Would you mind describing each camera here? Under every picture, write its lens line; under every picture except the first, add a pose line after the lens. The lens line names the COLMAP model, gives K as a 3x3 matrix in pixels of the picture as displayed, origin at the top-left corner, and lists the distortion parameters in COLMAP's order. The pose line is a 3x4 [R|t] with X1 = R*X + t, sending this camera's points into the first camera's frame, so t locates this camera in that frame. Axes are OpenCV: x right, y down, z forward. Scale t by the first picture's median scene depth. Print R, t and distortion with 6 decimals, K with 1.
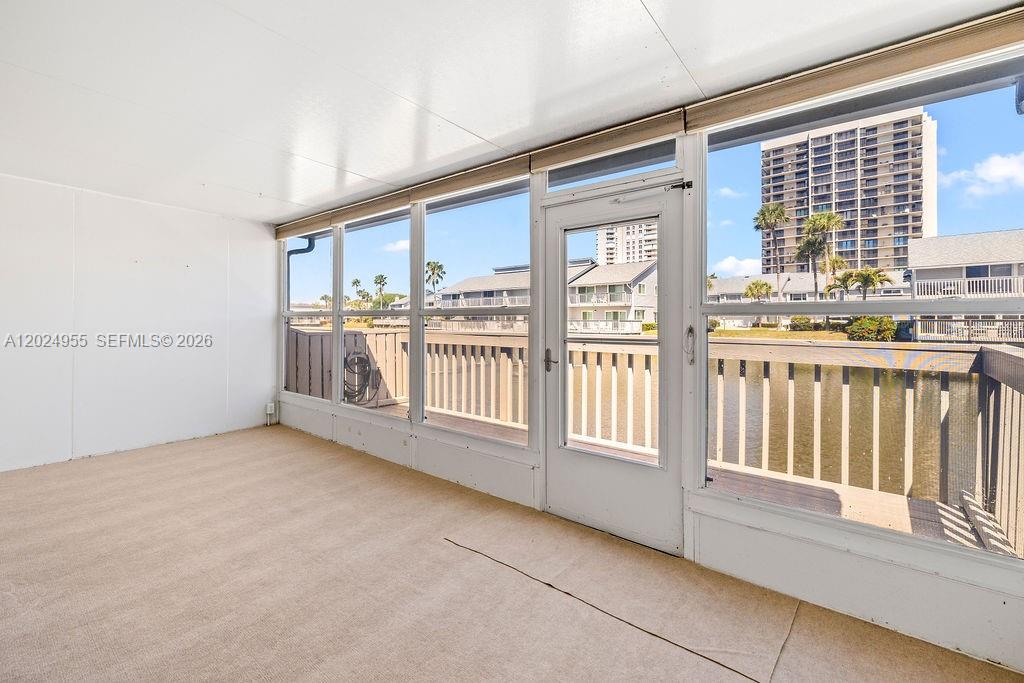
lens RADIAL K [[438.4, 0, 506.4], [0, 438.4, 323.3], [0, 0, 1]] dist [0.002040, 0.000321]
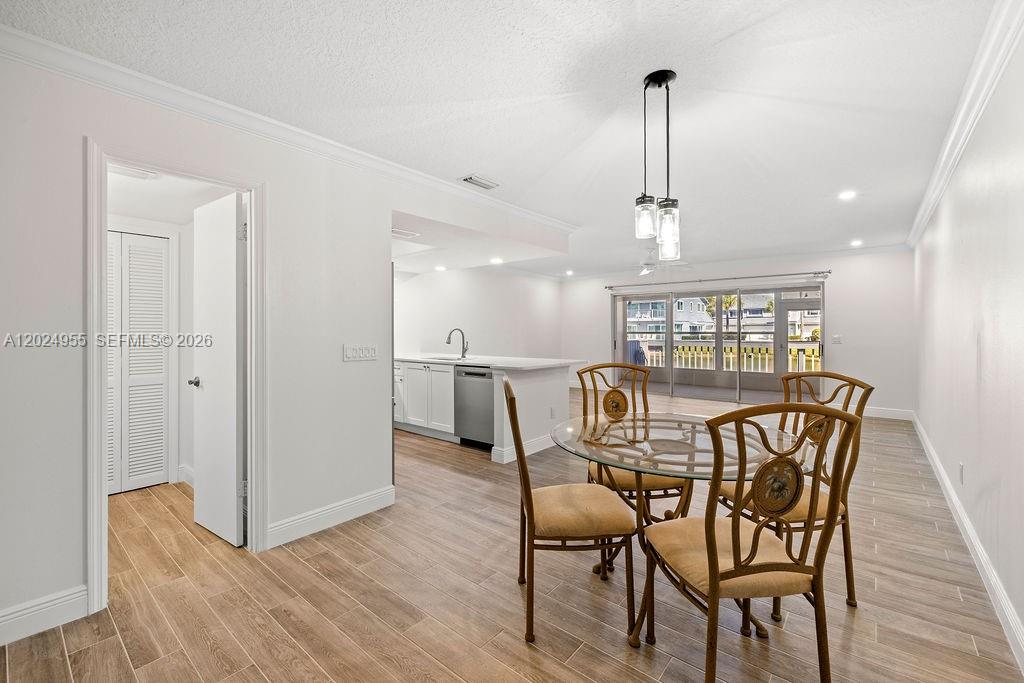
lens RADIAL K [[431.5, 0, 511.0], [0, 431.5, 330.3], [0, 0, 1]] dist [-0.000933, 0.000016]
pose [[0.999845, -0.000523, -0.017595, -0.088876], [0.000320, 0.999934, -0.011517, -0.000540], [0.017600, 0.011509, 0.999779, -0.109679]]
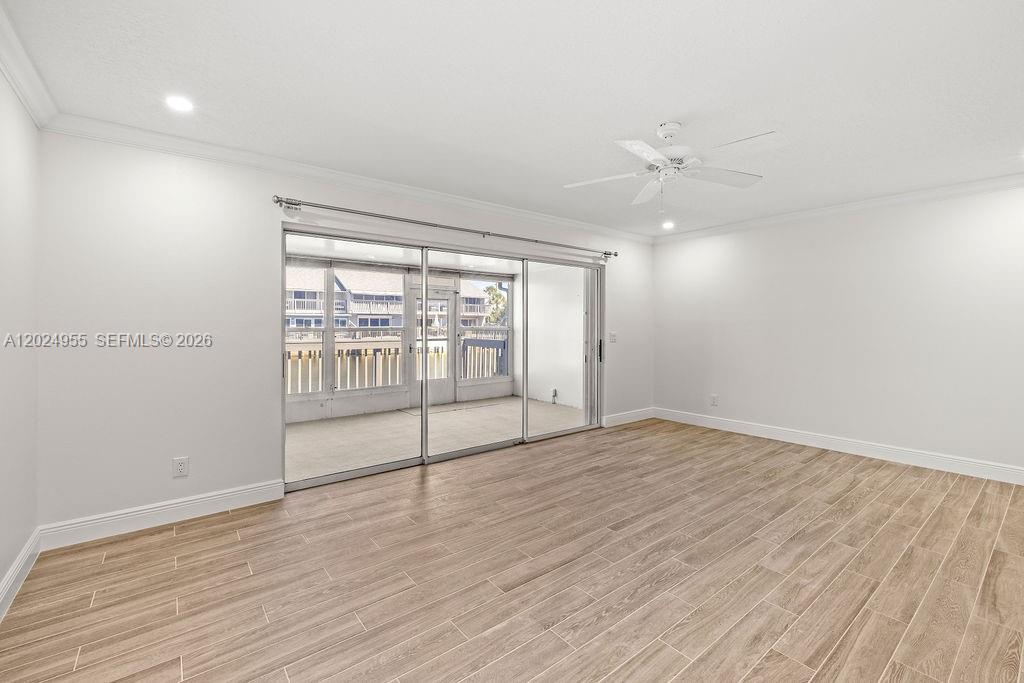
lens RADIAL K [[434.5, 0, 505.0], [0, 434.5, 339.1], [0, 0, 1]] dist [0.000467, 0.000135]
pose [[0.228074, -0.030399, 0.973169, -0.099403], [0.009688, 0.999534, 0.028952, -0.001734], [-0.973596, 0.002825, 0.228262, -0.005222]]
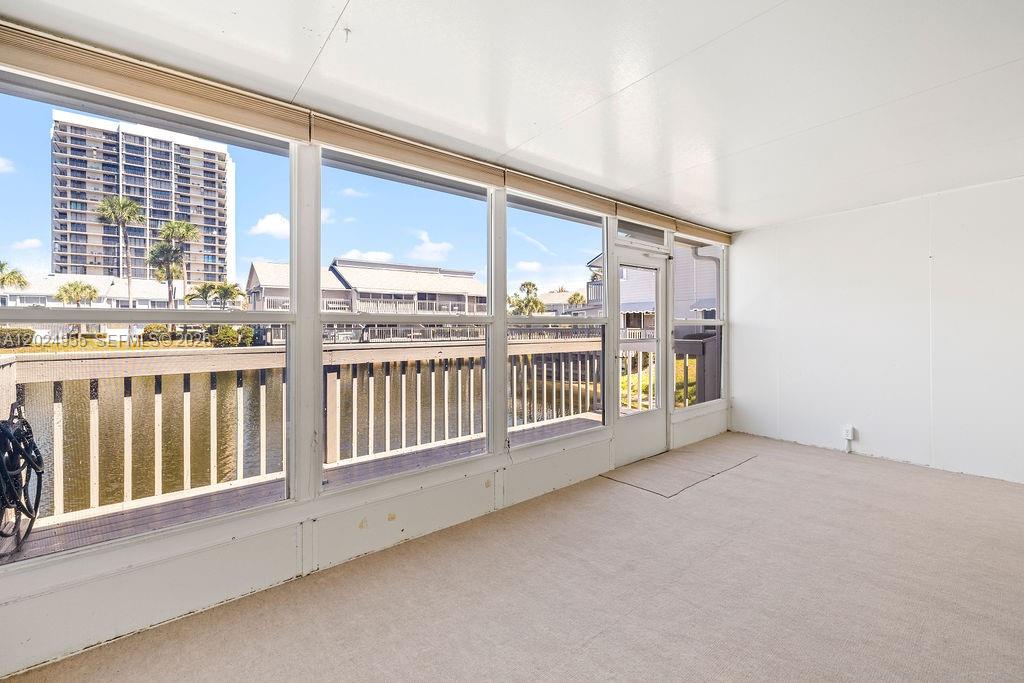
lens RADIAL K [[431.5, 0, 511.0], [0, 431.5, 330.3], [0, 0, 1]] dist [-0.000933, 0.000016]
pose [[0.197148, -0.008431, 0.980337, -0.056715], [0.013087, 0.999897, 0.005967, -0.000484], [-0.980286, 0.011653, 0.197238, 0.046379]]
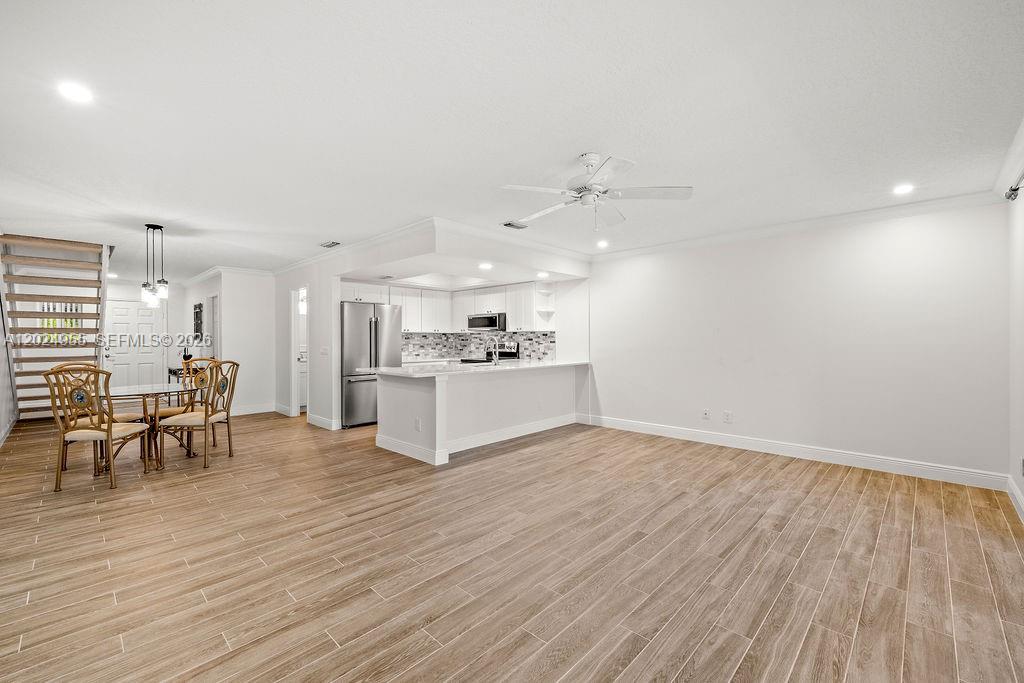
lens RADIAL K [[428.2, 0, 510.7], [0, 428.2, 339.3], [0, 0, 1]] dist [0.000166, 0.000053]
pose [[-0.086492, 0.002543, -0.996249, -0.014834], [-0.005892, 0.999978, 0.003064, -0.001640], [0.996235, 0.006135, -0.086475, -0.015053]]
